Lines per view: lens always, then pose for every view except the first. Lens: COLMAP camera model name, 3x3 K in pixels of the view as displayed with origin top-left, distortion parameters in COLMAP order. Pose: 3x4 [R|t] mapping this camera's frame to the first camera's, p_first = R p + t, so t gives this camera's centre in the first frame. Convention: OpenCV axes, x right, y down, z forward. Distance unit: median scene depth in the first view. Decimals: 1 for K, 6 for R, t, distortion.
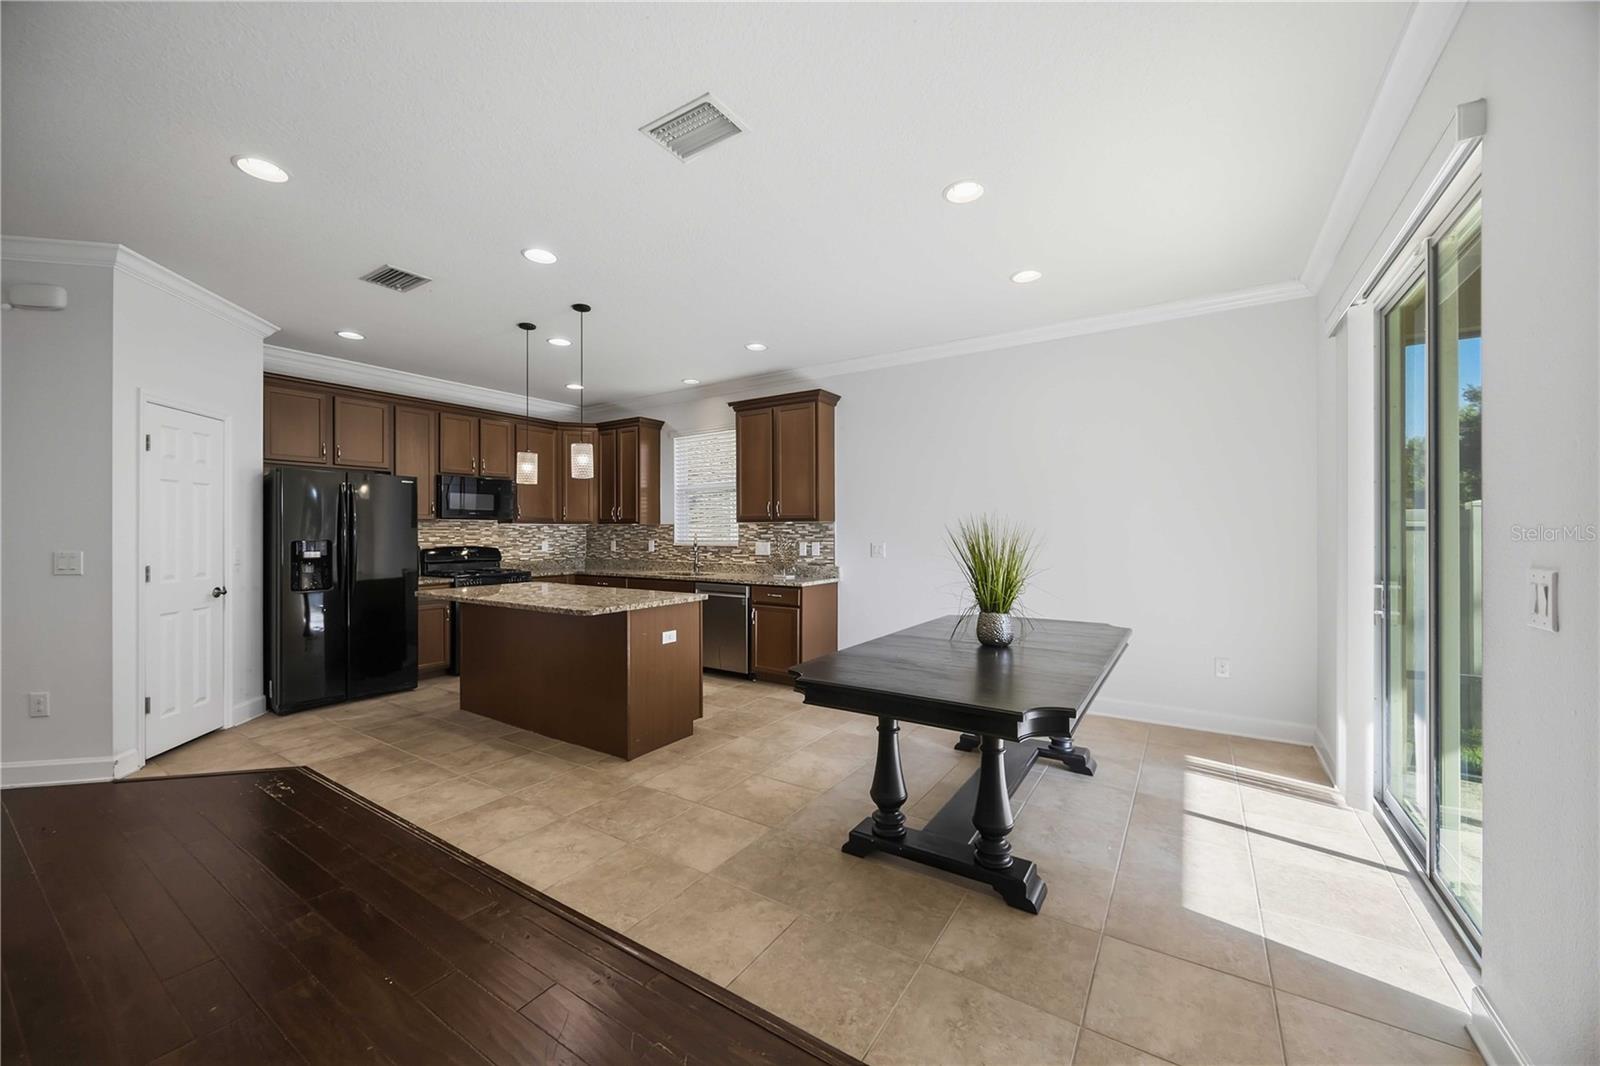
lens RADIAL K [[605.4, 0, 796.0], [0, 605.4, 530.6], [0, 0, 1]] dist [-0.003082, 0.000324]
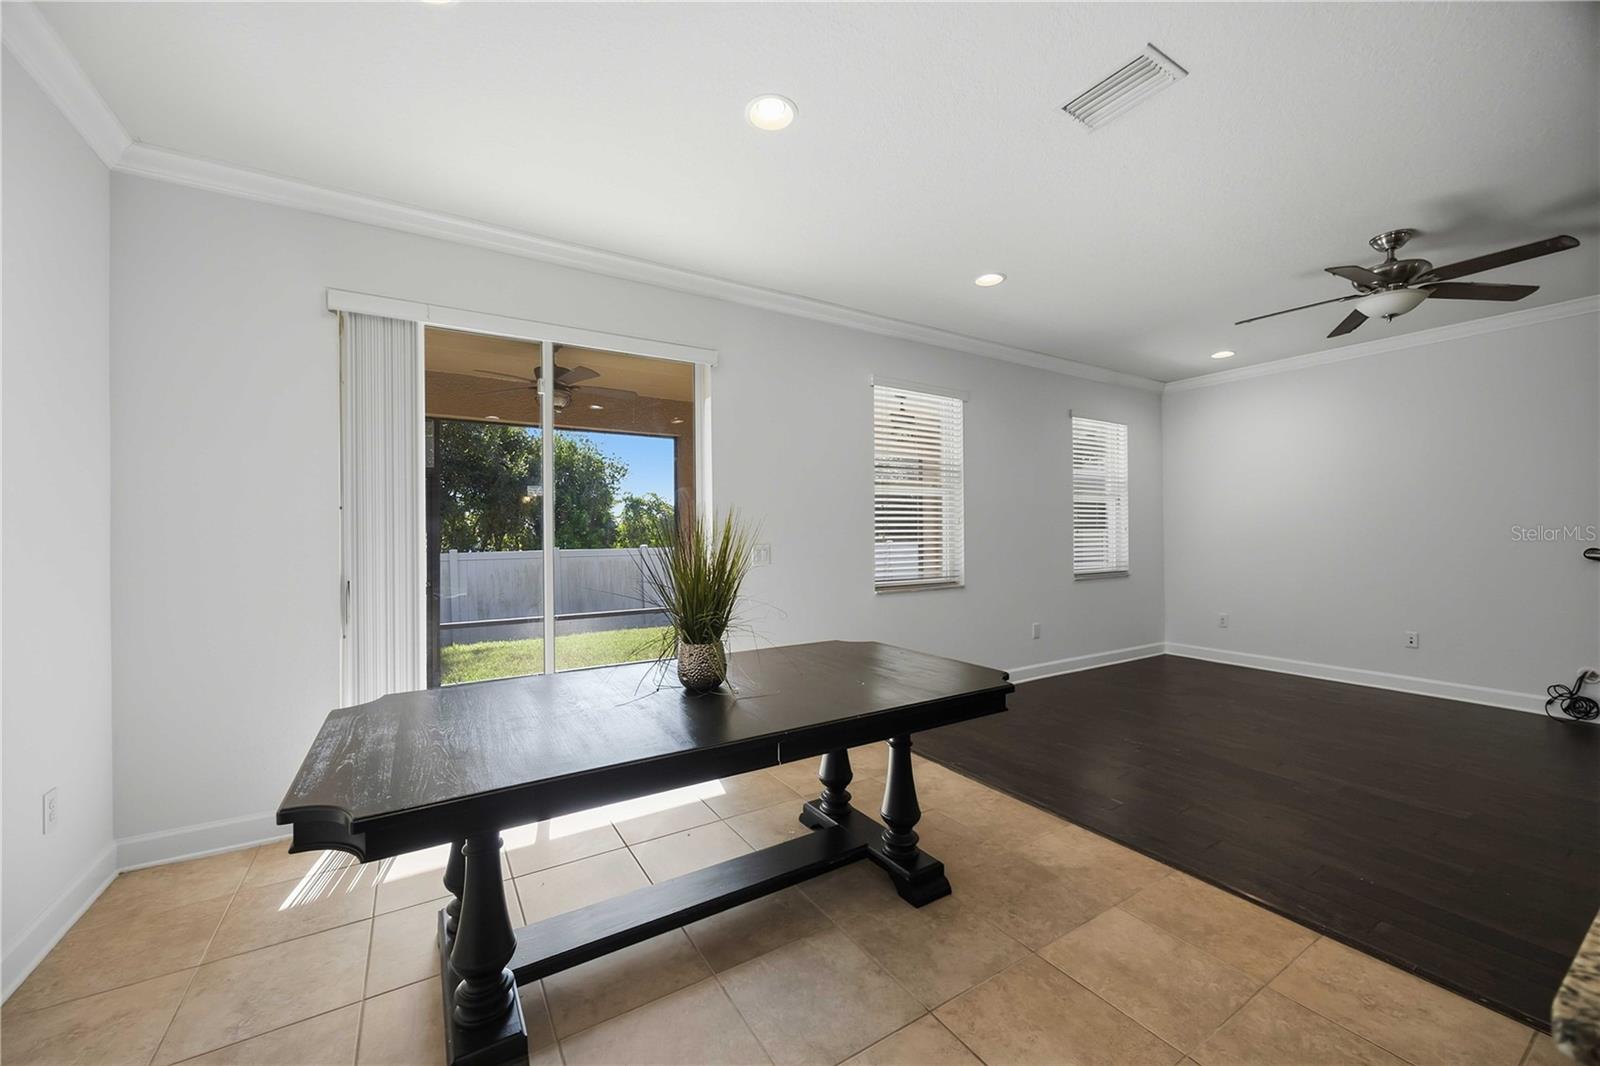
lens RADIAL K [[605.4, 0, 790.6], [0, 605.4, 532.1], [0, 0, 1]] dist [-0.003082, 0.000324]
pose [[-0.904779, 0.011653, 0.425722, -0.051252], [0.008498, 0.999921, -0.009308, 0.007959], [-0.425796, -0.004804, -0.904806, 1.039048]]
